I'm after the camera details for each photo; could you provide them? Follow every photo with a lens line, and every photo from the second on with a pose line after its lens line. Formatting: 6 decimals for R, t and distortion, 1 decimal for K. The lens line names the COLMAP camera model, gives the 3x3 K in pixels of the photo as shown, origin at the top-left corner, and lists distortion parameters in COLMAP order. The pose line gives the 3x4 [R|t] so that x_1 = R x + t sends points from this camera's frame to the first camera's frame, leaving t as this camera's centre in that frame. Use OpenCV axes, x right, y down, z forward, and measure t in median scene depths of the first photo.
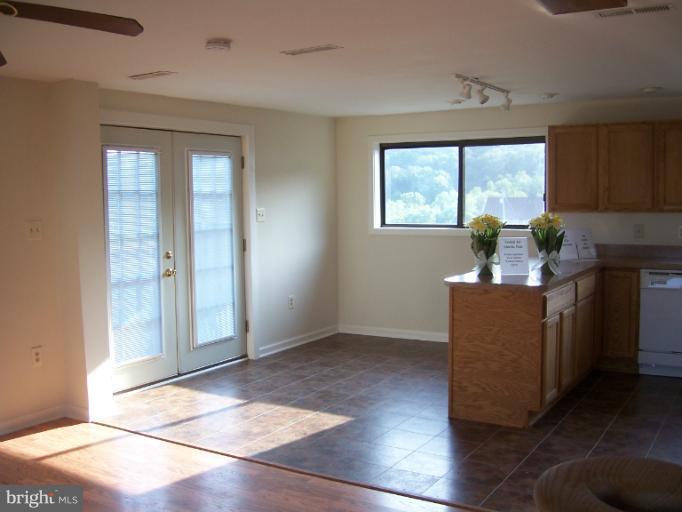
lens RADIAL K [[742.8, 0, 341.0], [0, 742.8, 256.0], [0, 0, 1]] dist [-0.226337, 0.275214]
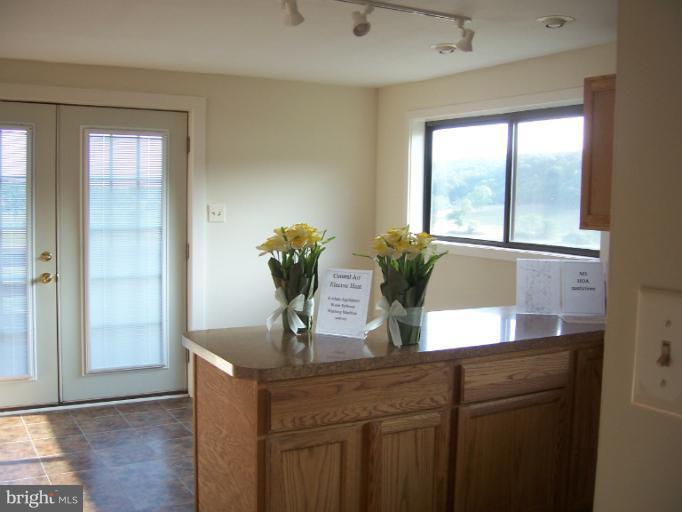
lens RADIAL K [[742.8, 0, 341.0], [0, 742.8, 256.0], [0, 0, 1]] dist [-0.226337, 0.275214]
pose [[0.879717, 0.069534, -0.470386, 0.409077], [-0.070226, 0.997401, 0.016103, -0.036064], [0.470284, 0.018867, 0.882314, 0.424459]]
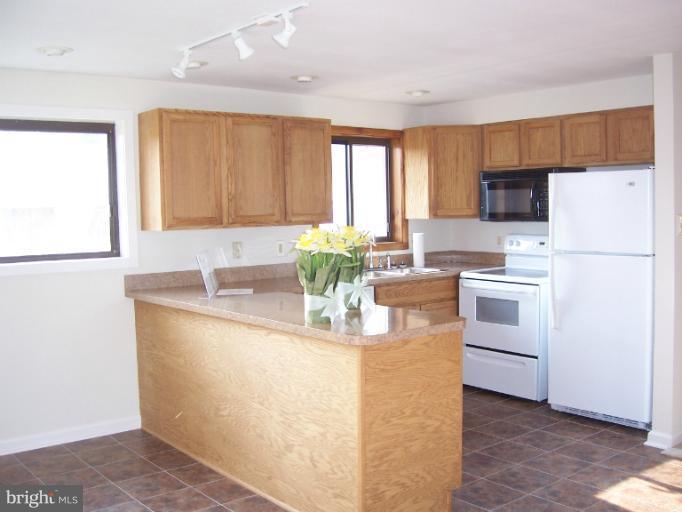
lens RADIAL K [[742.8, 0, 341.0], [0, 742.8, 256.0], [0, 0, 1]] dist [-0.226337, 0.275214]
pose [[0.322344, -0.049450, 0.945330, -0.344715], [0.087493, 0.995916, 0.022262, -0.037317], [-0.942571, 0.075534, 0.325354, 0.636346]]
